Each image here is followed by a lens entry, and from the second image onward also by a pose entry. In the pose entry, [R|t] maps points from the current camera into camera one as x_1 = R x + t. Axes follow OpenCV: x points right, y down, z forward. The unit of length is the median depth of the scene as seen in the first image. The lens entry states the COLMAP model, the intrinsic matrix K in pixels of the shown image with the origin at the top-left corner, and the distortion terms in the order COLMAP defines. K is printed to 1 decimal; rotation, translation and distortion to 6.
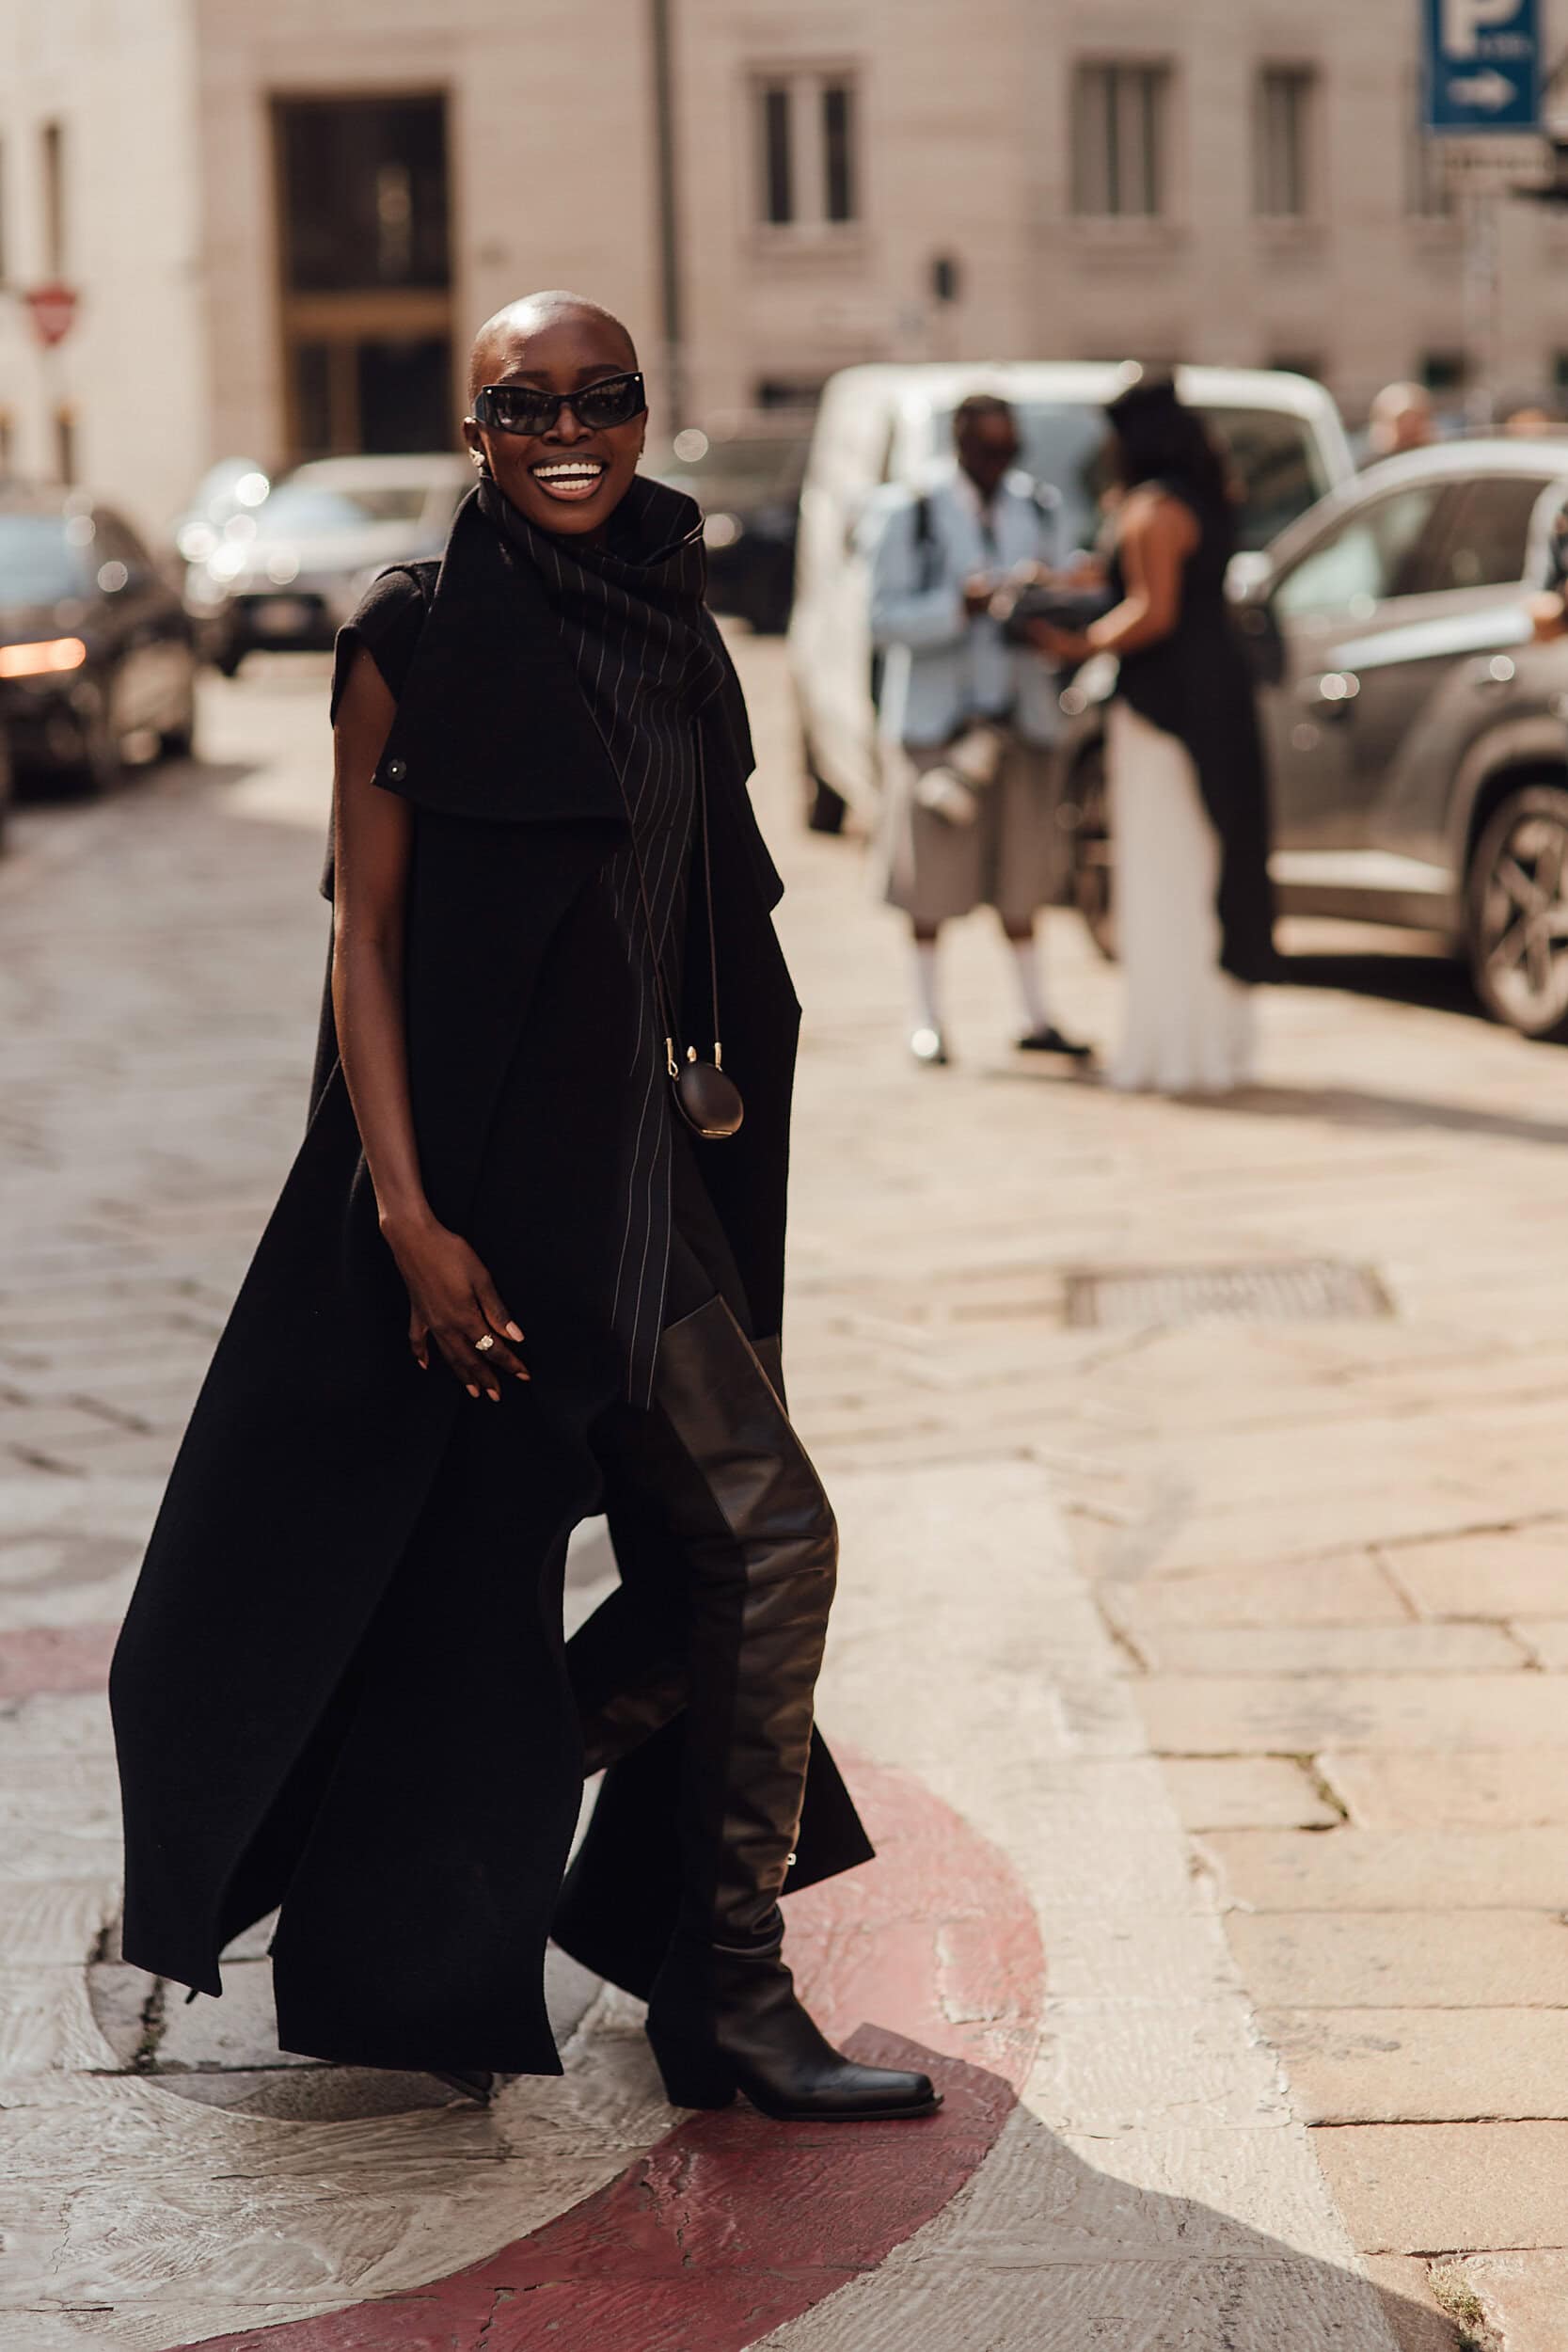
lens RADIAL K [[5739.4, 0, 787.0], [0, 5739.4, 1171.5], [0, 0, 1]] dist [-0.061936, 0.000000]
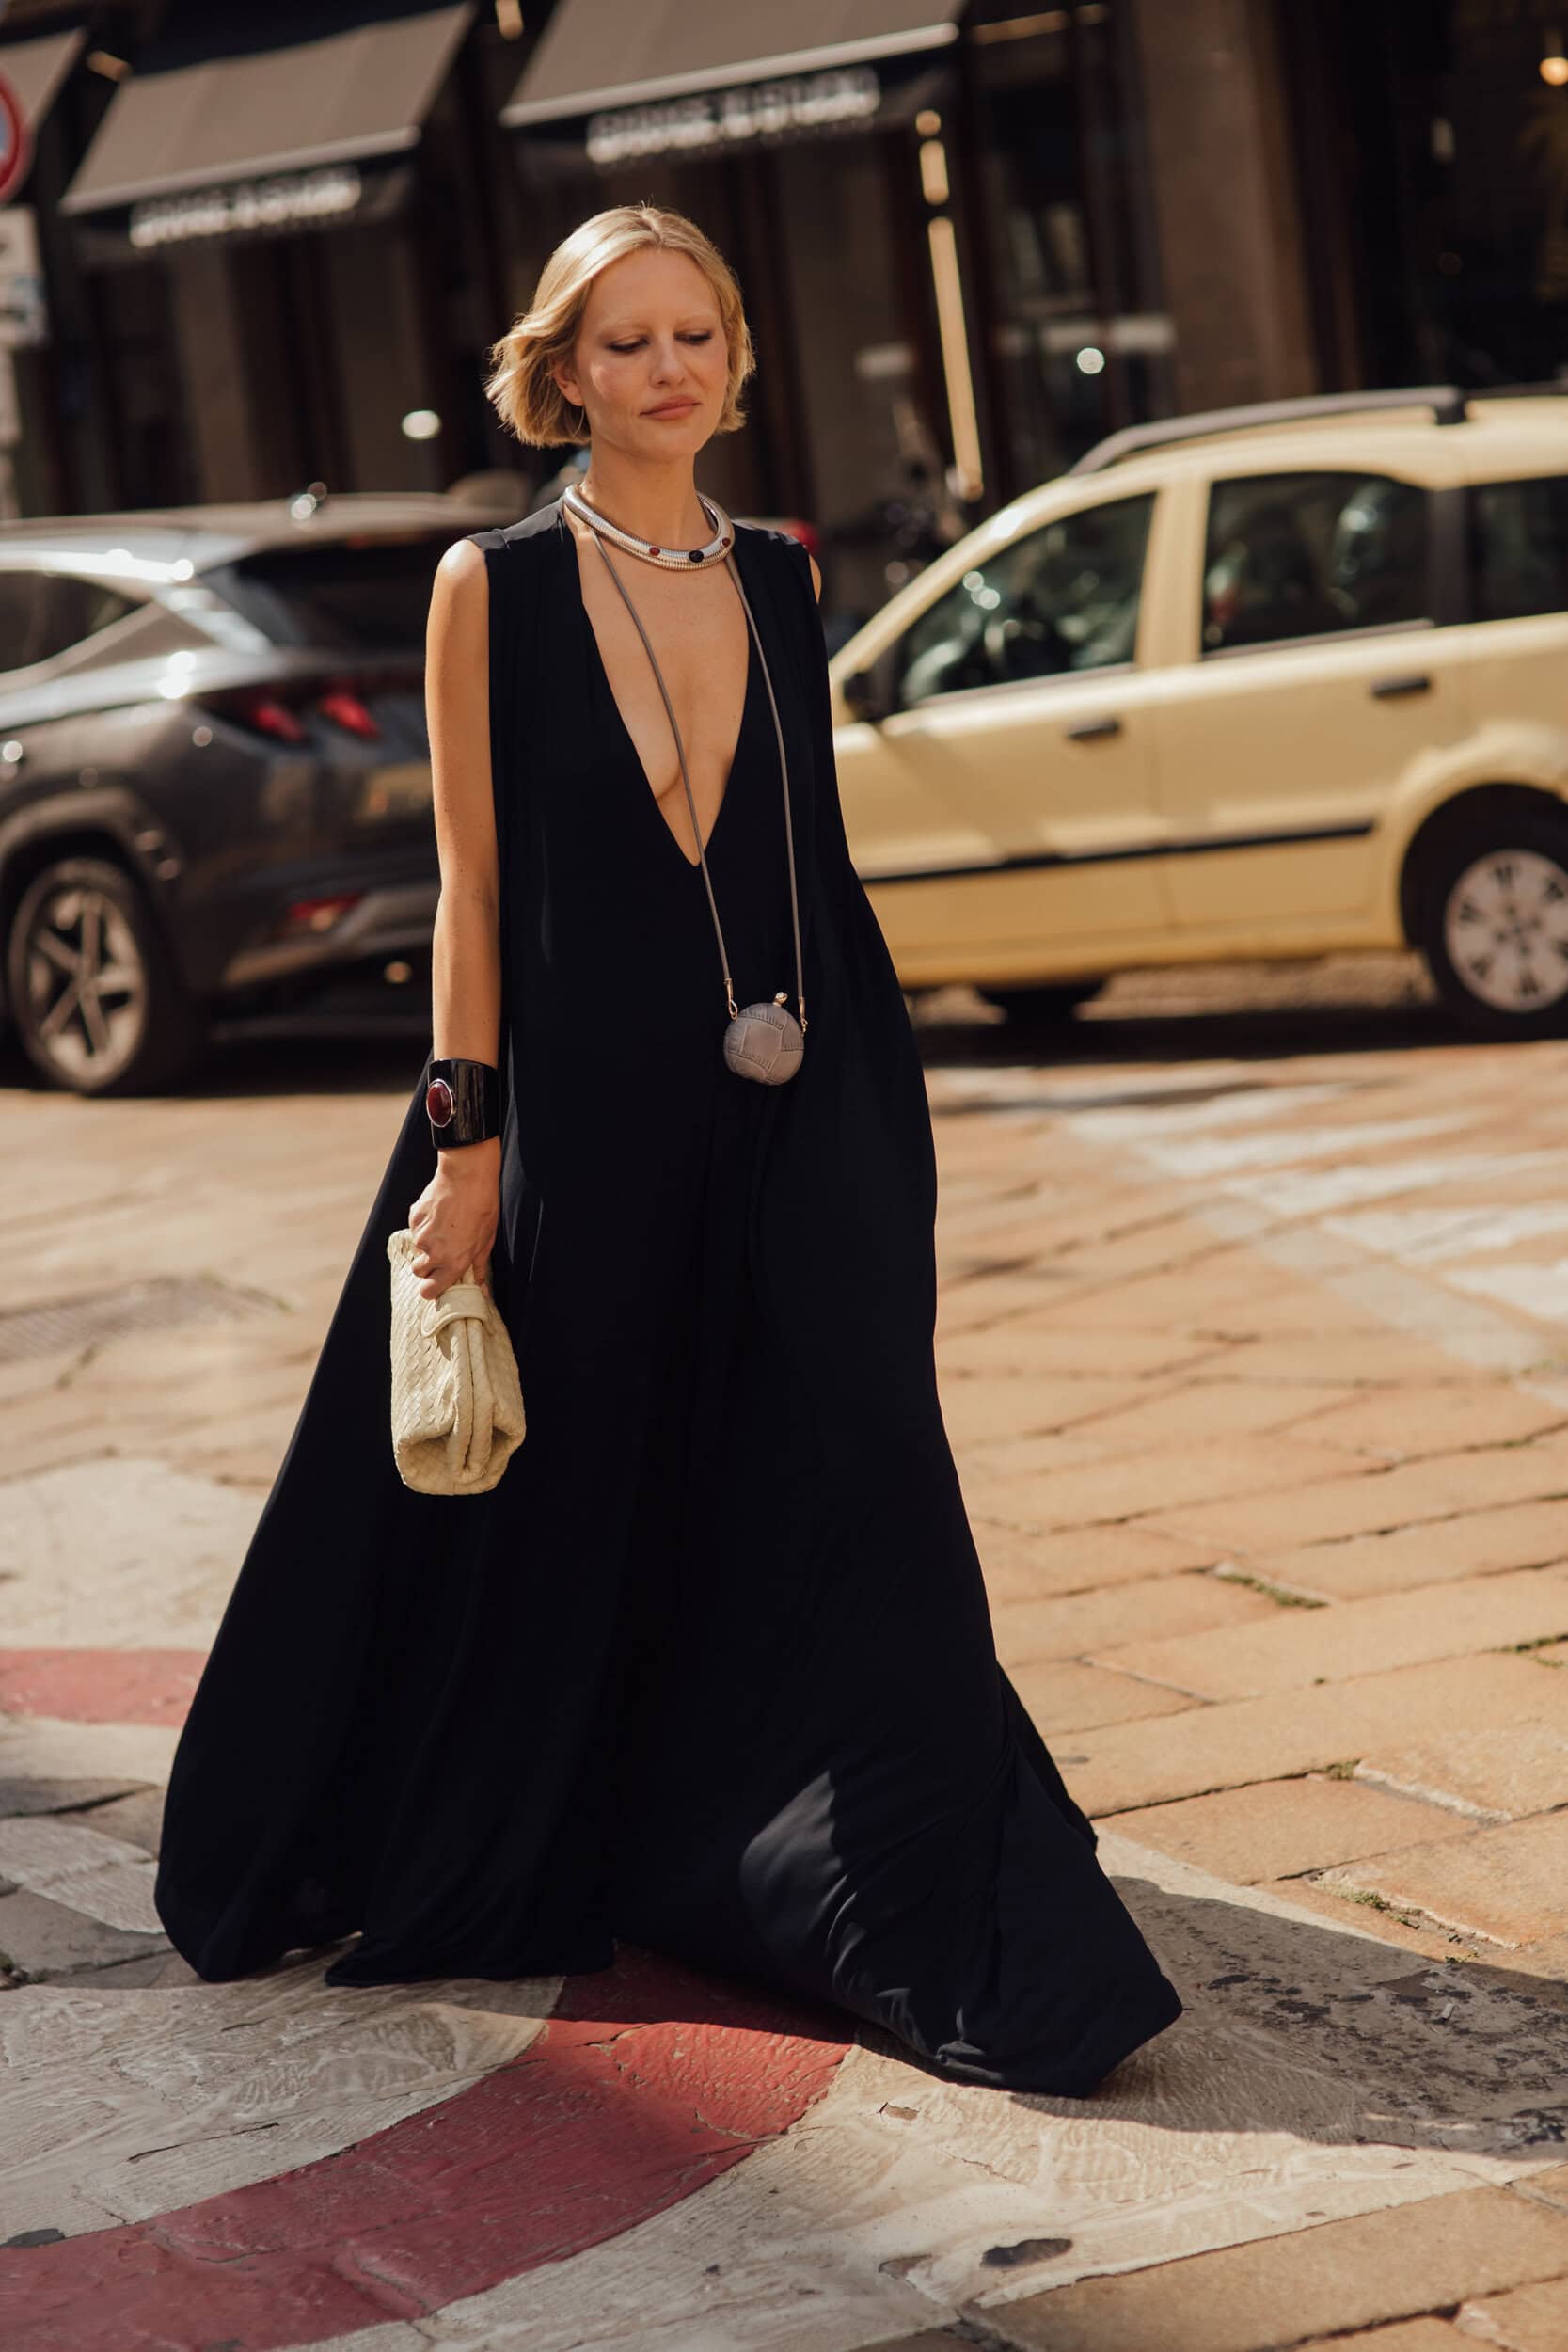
lens RADIAL K [[5739.4, 0, 790.8], [0, 5739.4, 1178.0], [0, 0, 1]] dist [-0.061936, 0.000000]
pose [[0.923055, -0.133409, 0.360792, -0.130334], [0.142838, 0.989746, 0.000538, 0.009399], [-0.357164, 0.051038, 0.932646, -0.029214]]
